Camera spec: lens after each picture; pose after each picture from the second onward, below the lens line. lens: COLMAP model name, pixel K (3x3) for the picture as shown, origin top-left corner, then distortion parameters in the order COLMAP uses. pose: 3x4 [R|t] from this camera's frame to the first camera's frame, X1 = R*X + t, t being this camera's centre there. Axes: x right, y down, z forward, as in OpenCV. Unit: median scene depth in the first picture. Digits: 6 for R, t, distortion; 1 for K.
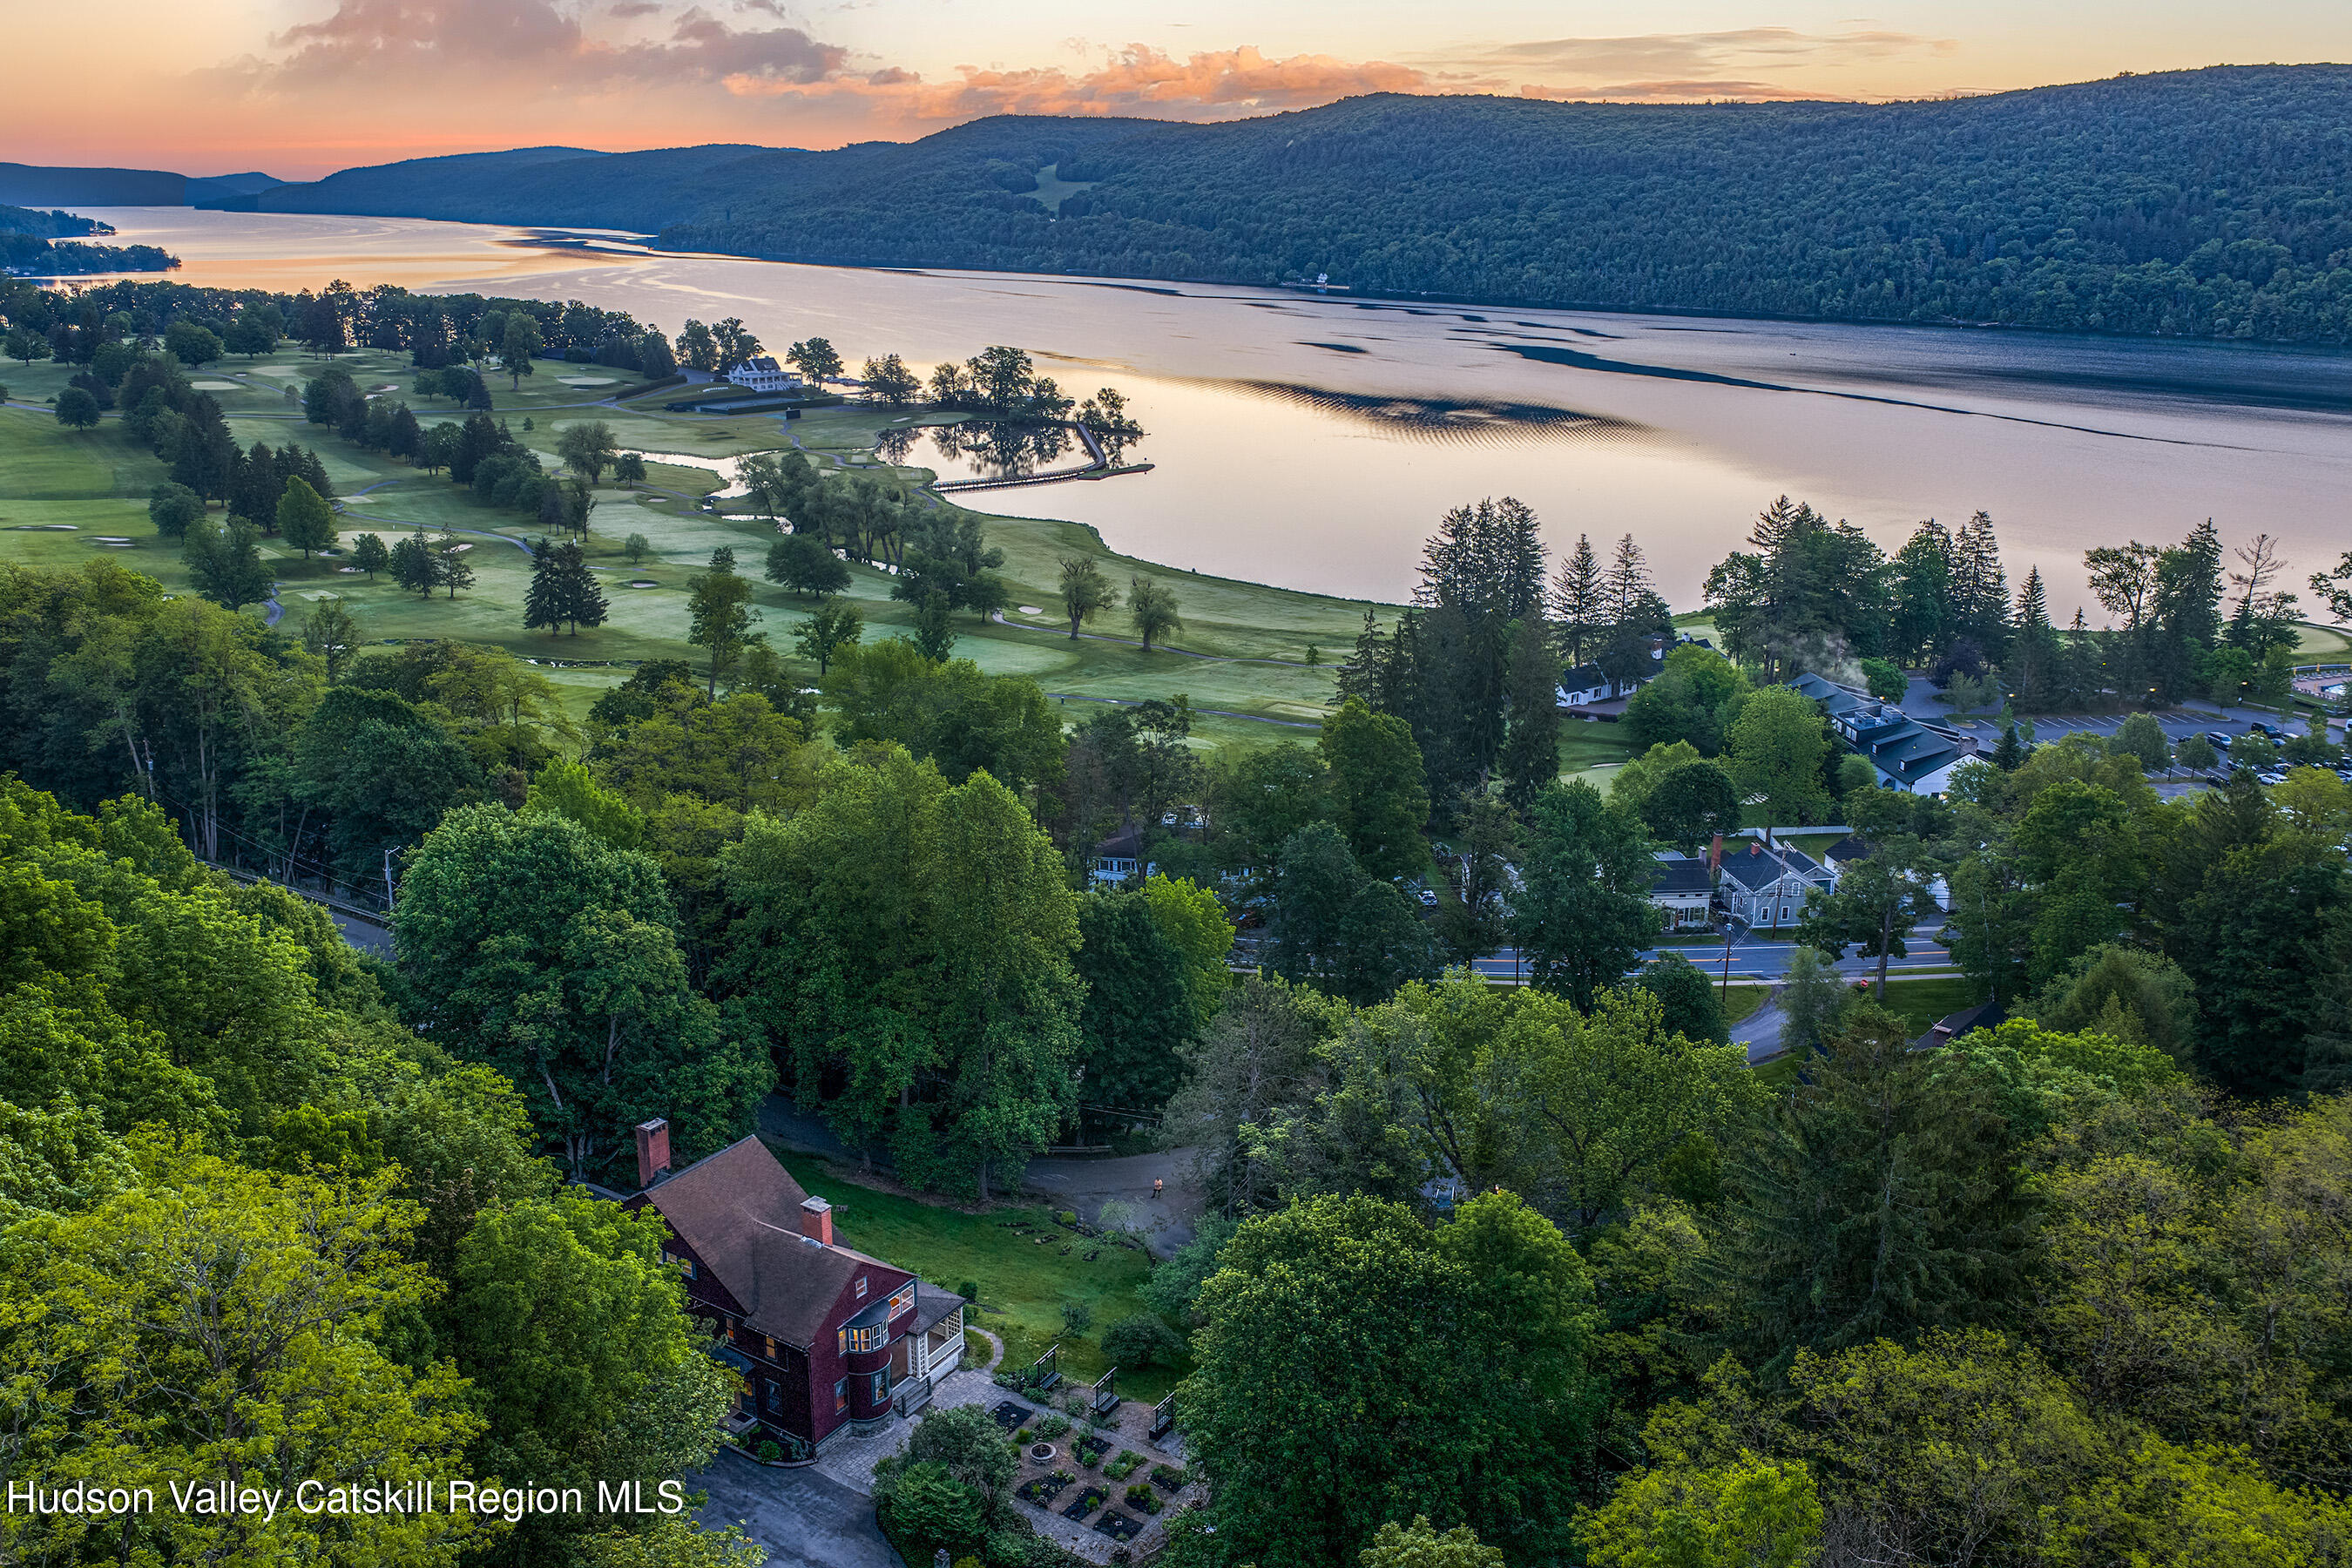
lens RADIAL K [[2128.4, 0, 1092.4], [0, 2128.4, 785.6], [0, 0, 1]] dist [0.018760, 0.002236]
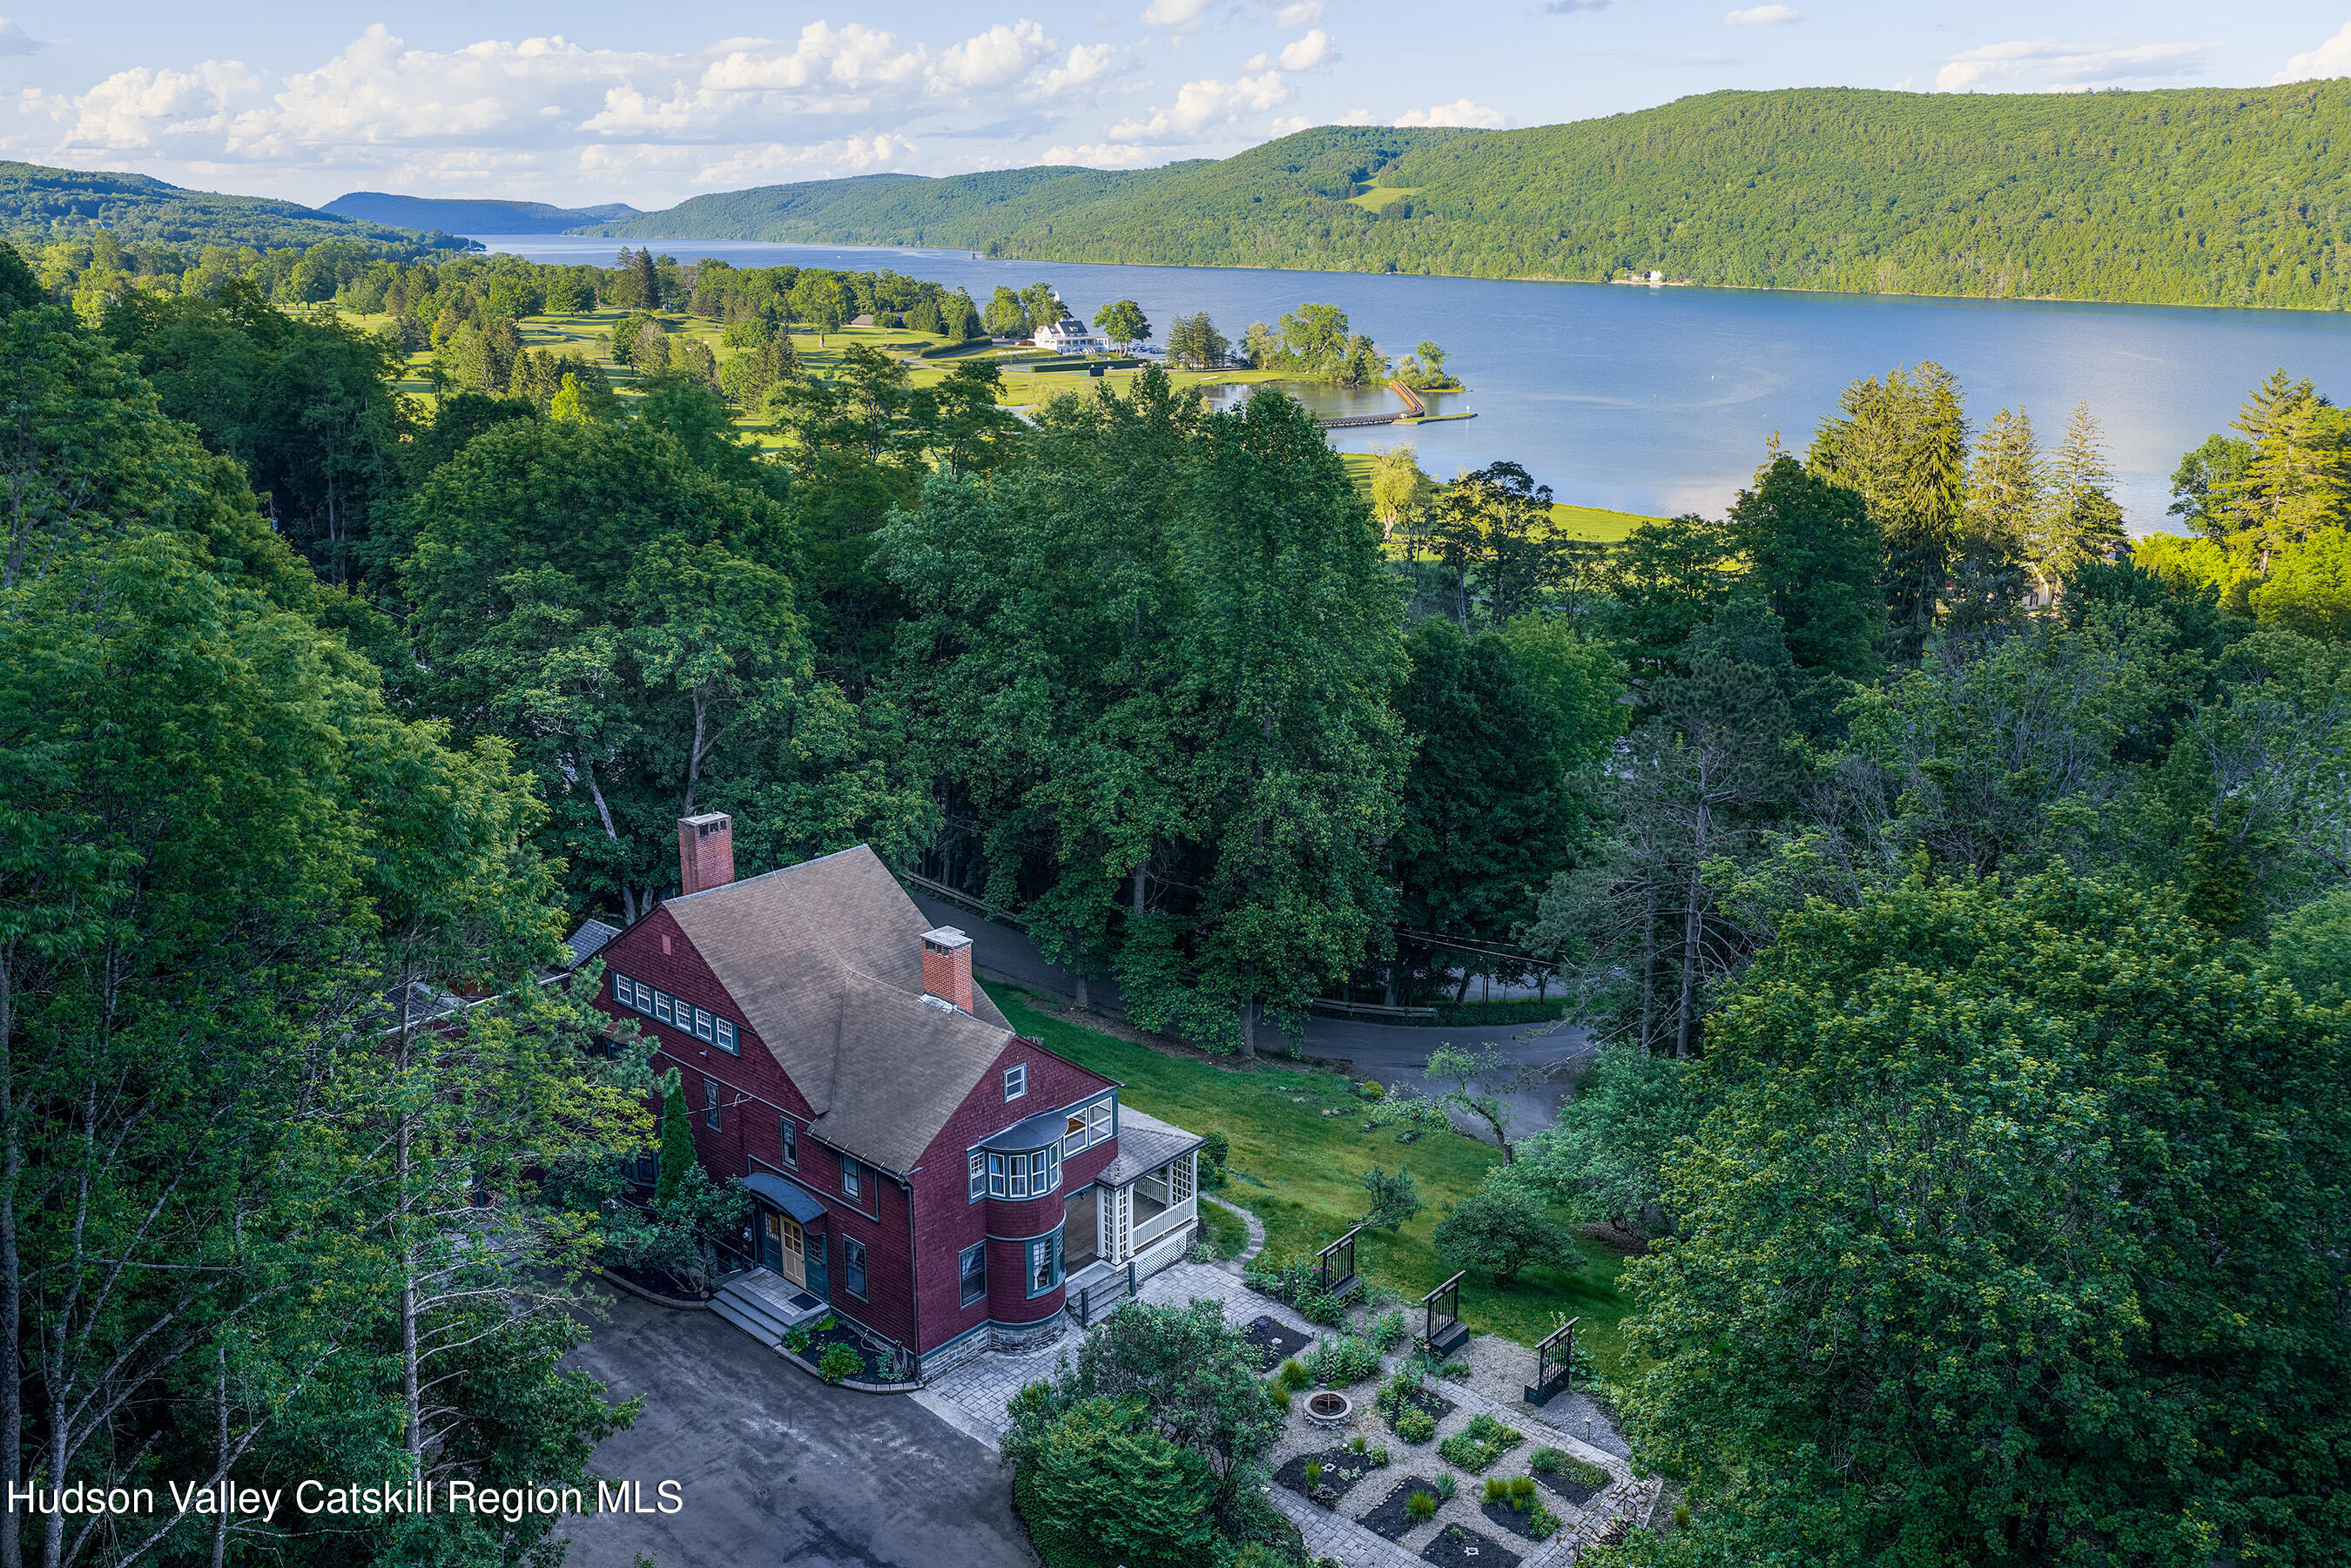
lens RADIAL K [[1969.2, 0, 1083.4], [0, 1969.2, 780.2], [0, 0, 1]] dist [0.019803, -0.003238]
pose [[0.987658, 0.038252, -0.151882, -0.013851], [-0.044242, 0.998363, -0.036259, 0.167575], [0.150247, 0.042531, 0.987733, 0.467621]]
